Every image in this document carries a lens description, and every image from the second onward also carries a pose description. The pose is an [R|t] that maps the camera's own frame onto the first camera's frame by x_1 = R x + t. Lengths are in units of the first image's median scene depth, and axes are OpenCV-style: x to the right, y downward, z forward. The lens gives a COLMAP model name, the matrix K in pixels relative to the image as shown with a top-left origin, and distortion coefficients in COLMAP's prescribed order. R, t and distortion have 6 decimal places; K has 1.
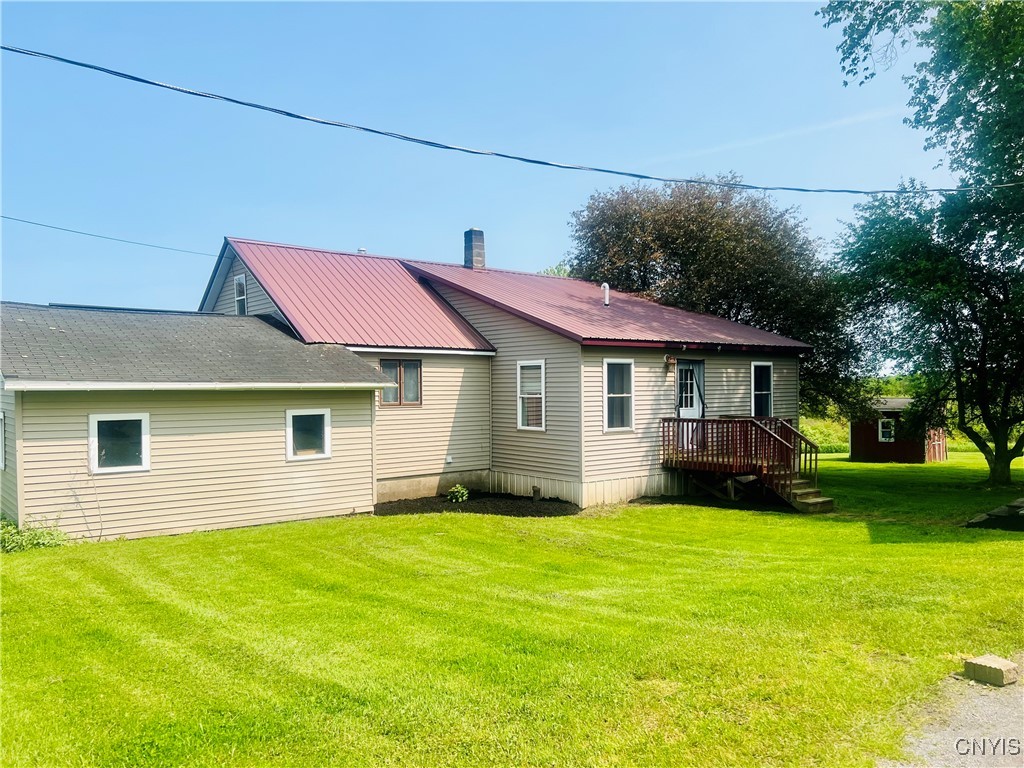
lens RADIAL K [[774.6, 0, 519.2], [0, 774.6, 393.9], [0, 0, 1]] dist [0.062935, -0.075881]
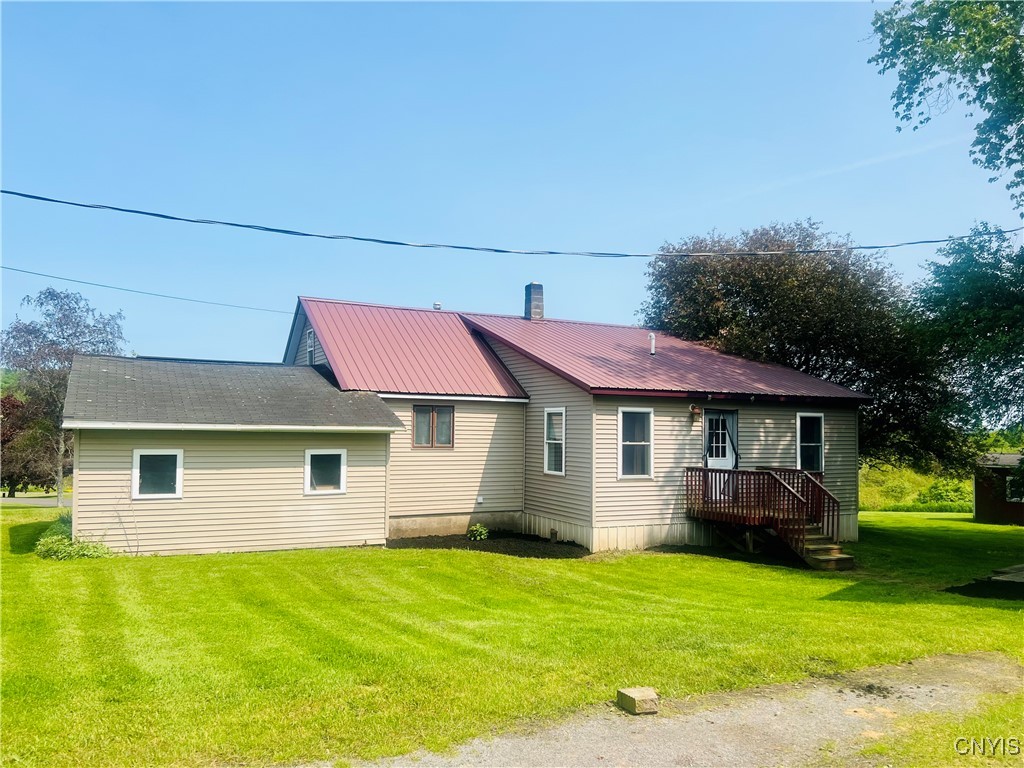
lens RADIAL K [[774.6, 0, 509.1], [0, 774.6, 388.3], [0, 0, 1]] dist [0.062935, -0.075881]
pose [[0.976855, 0.008363, -0.213740, 0.181365], [-0.021901, 0.997895, -0.061046, -0.004519], [0.212780, 0.064314, 0.974981, -0.039943]]
